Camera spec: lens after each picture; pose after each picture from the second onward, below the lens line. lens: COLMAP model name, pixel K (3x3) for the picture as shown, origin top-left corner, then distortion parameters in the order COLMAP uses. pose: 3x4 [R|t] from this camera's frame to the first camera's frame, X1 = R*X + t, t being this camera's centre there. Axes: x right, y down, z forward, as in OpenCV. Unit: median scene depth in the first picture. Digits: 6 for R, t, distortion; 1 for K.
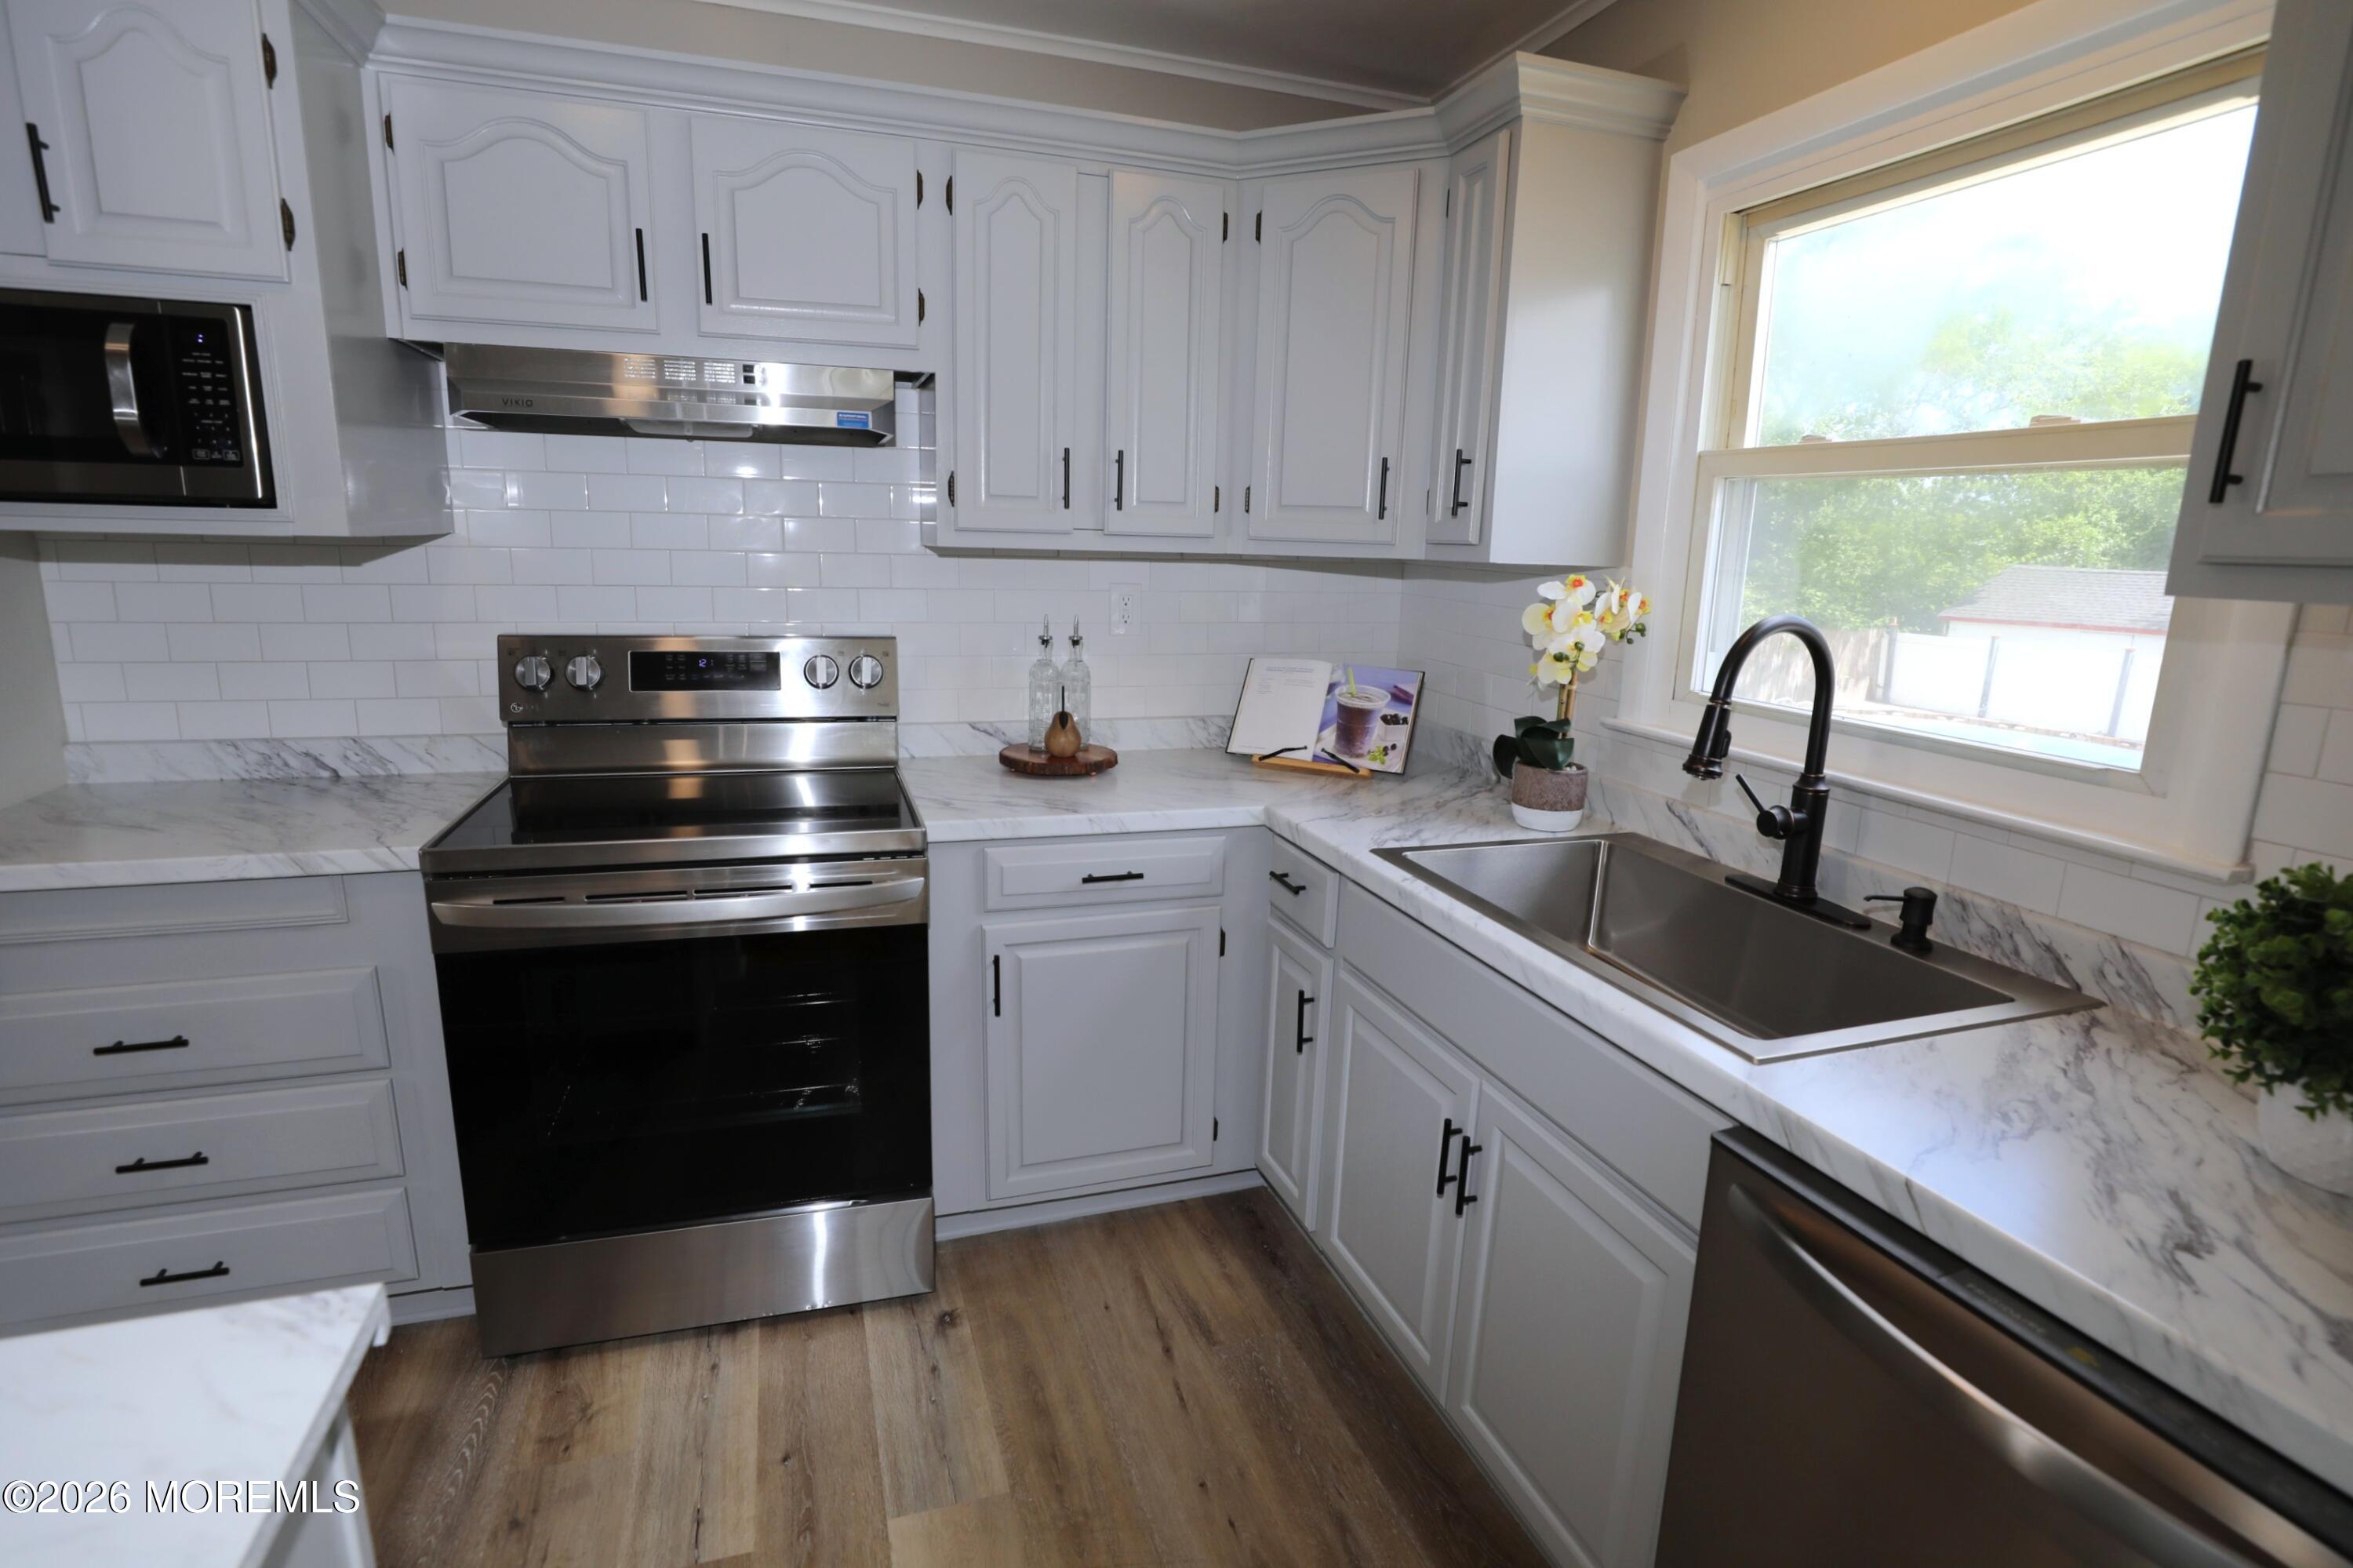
lens RADIAL K [[1154.0, 0, 1176.5], [0, 1154.0, 784.0], [0, 0, 1]] dist [-0.015980, 0.000141]
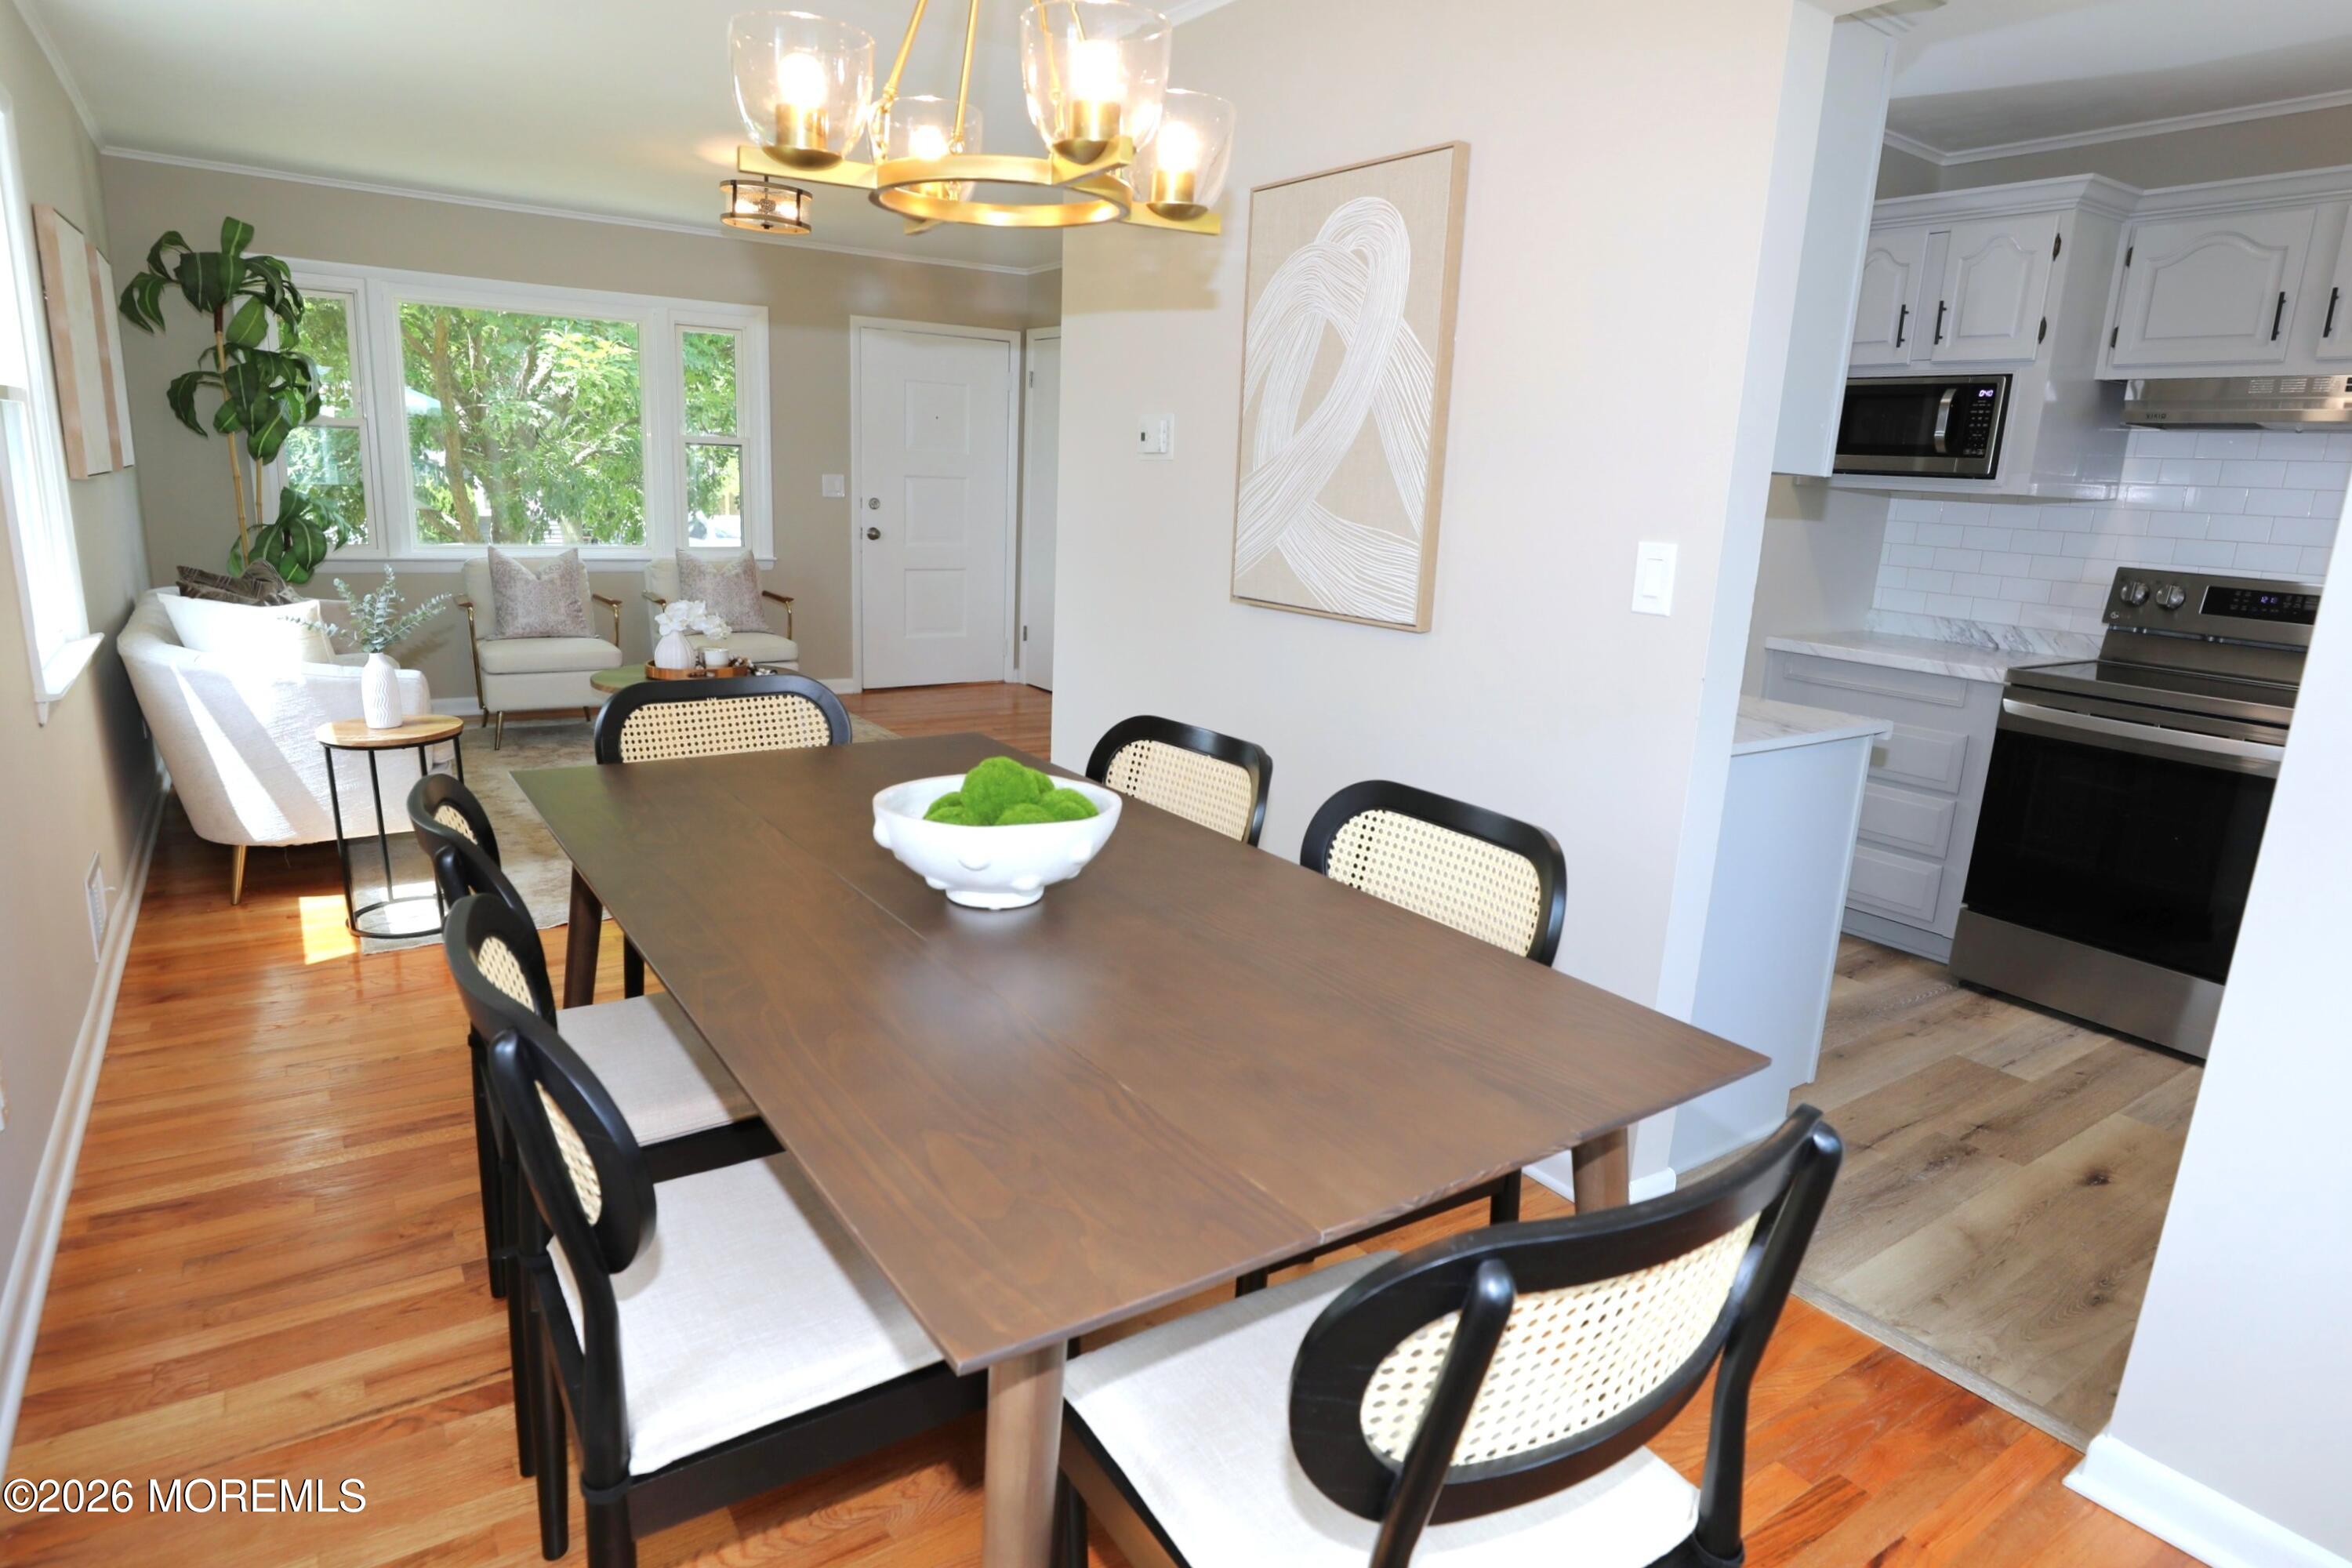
lens RADIAL K [[1268.8, 0, 1176.0], [0, 1268.8, 784.0], [0, 0, 1]] dist [-0.021125, 0.000111]
pose [[0.264398, 0.213938, -0.940385, 0.784945], [-0.238001, 0.959400, 0.151348, 0.215254], [0.934585, 0.183797, 0.304582, -0.692827]]
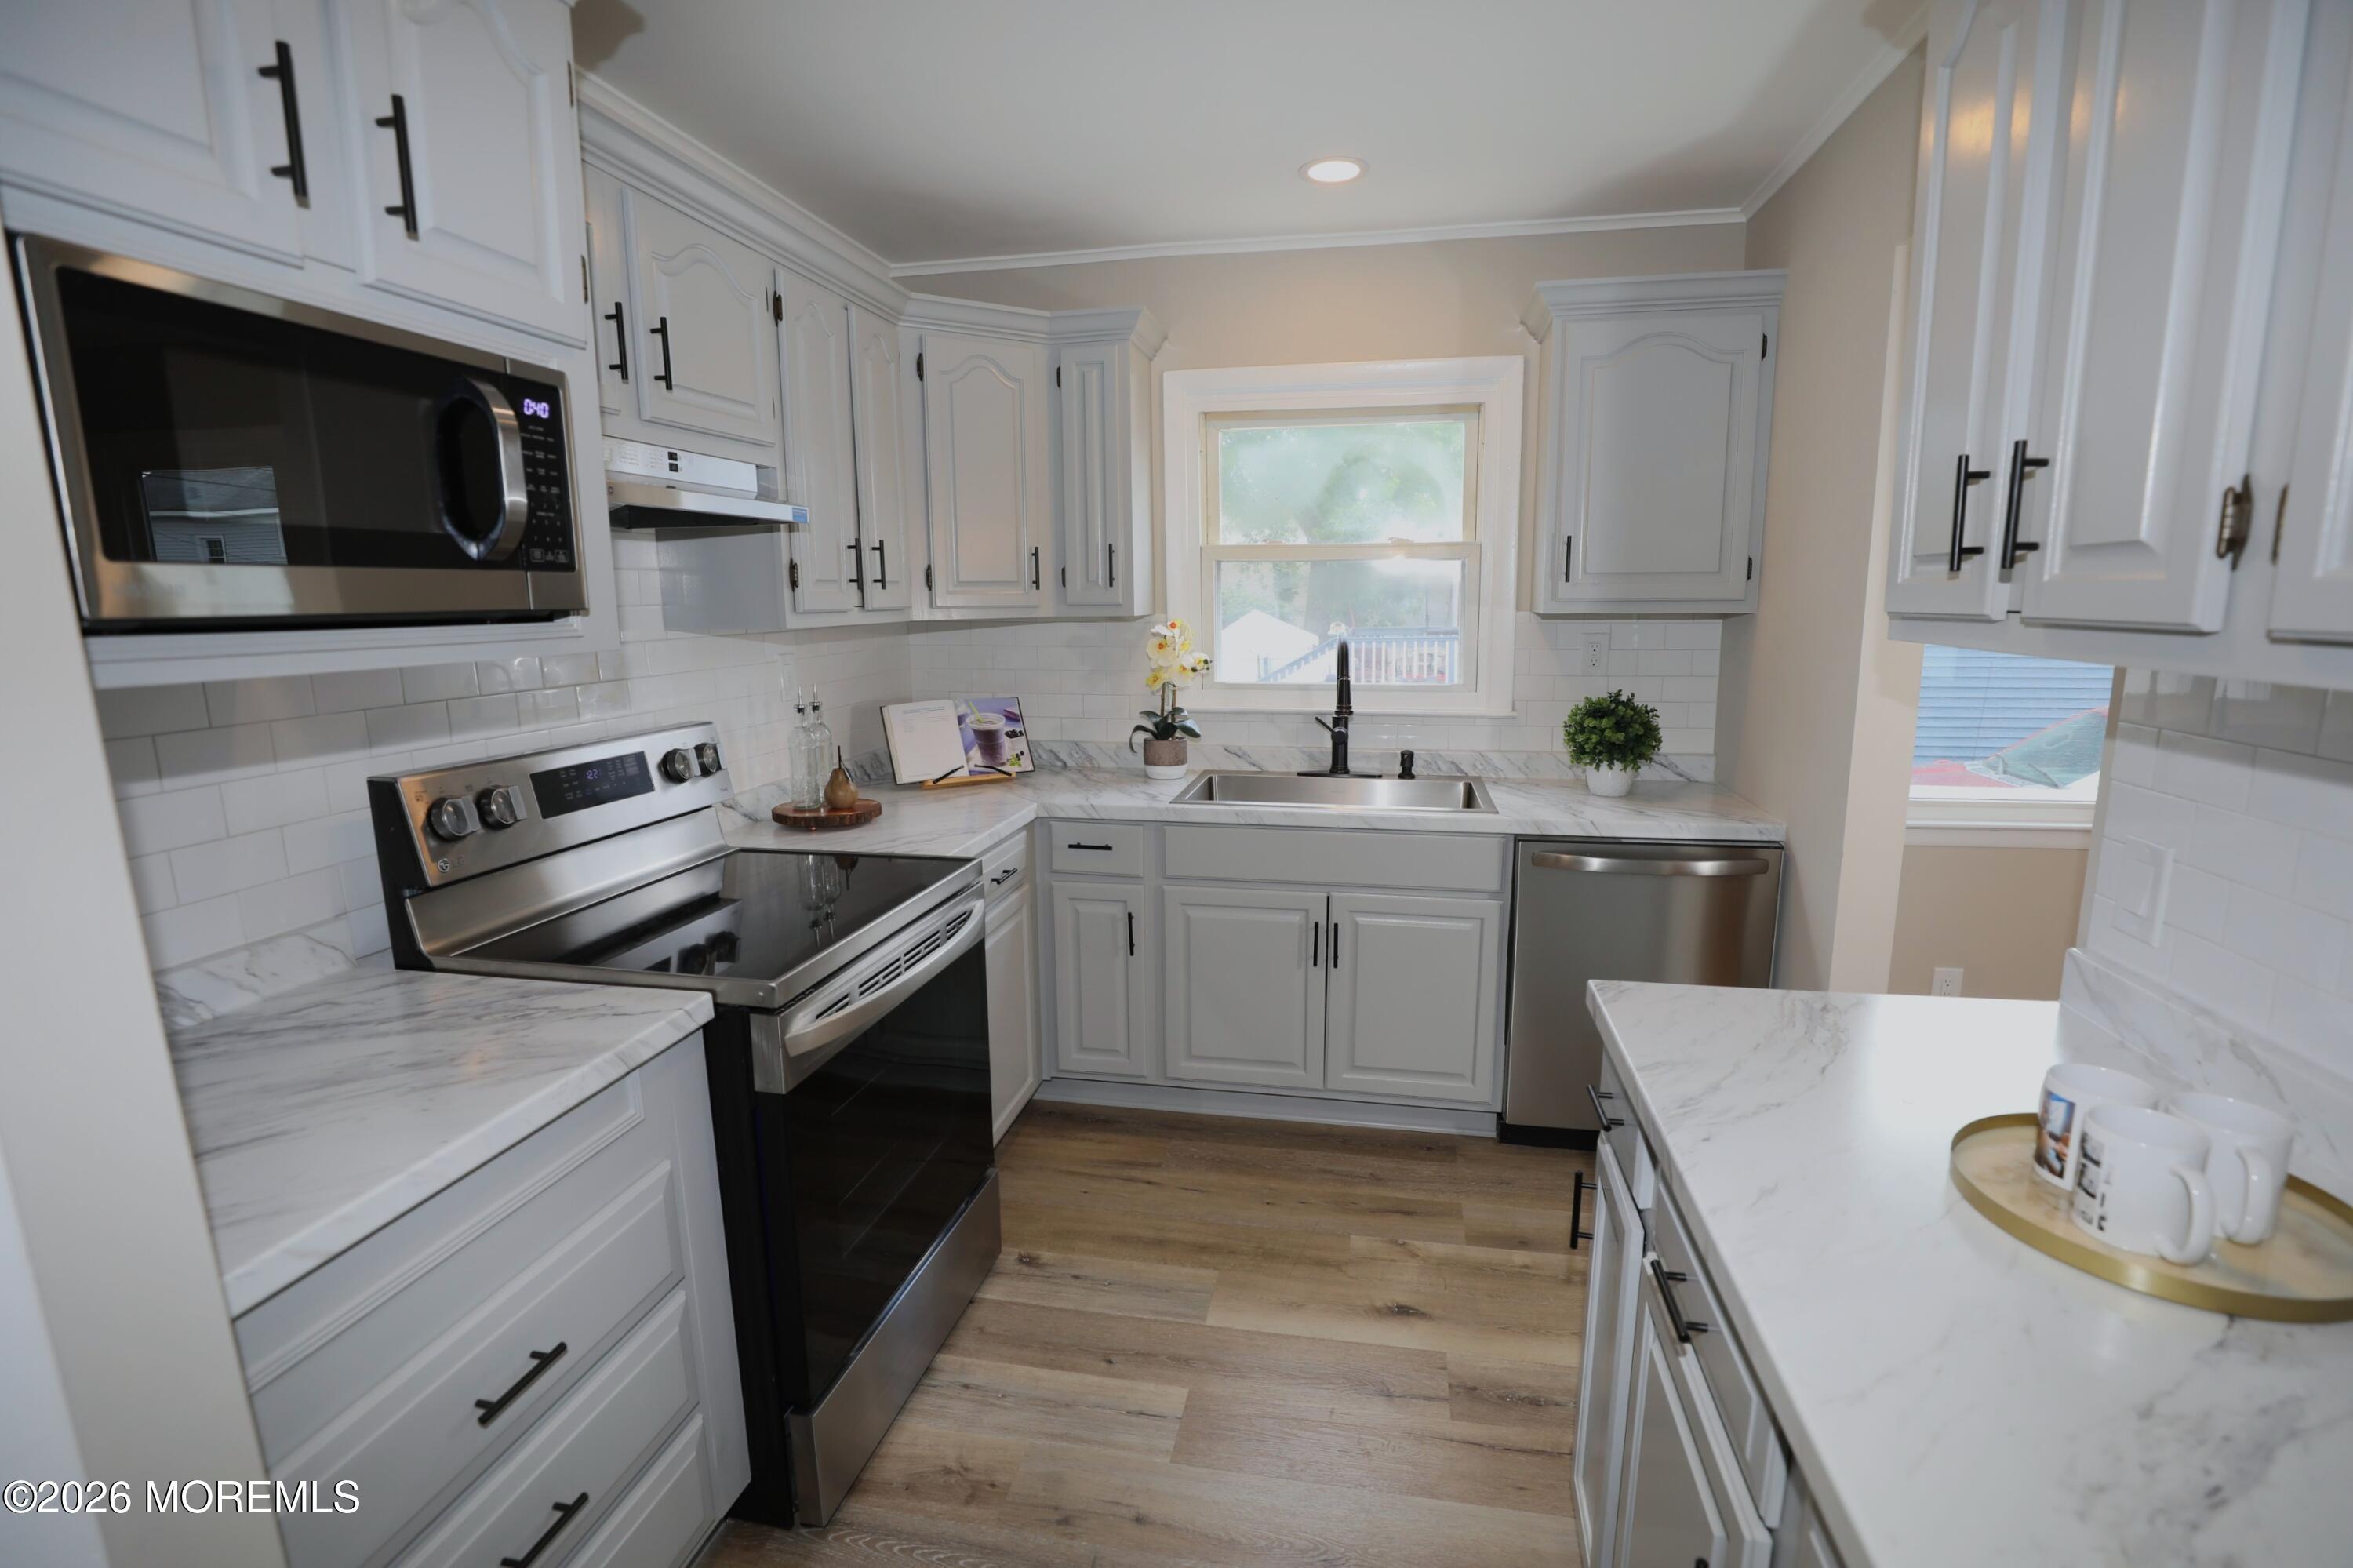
lens RADIAL K [[1068.8, 0, 1176.5], [0, 1068.8, 784.0], [0, 0, 1]] dist [-0.033340, 0.000169]
pose [[0.506743, -0.183432, 0.842357, -1.033006], [0.205548, 0.974630, 0.088583, -0.092438], [-0.837235, 0.128256, 0.531590, 0.228169]]
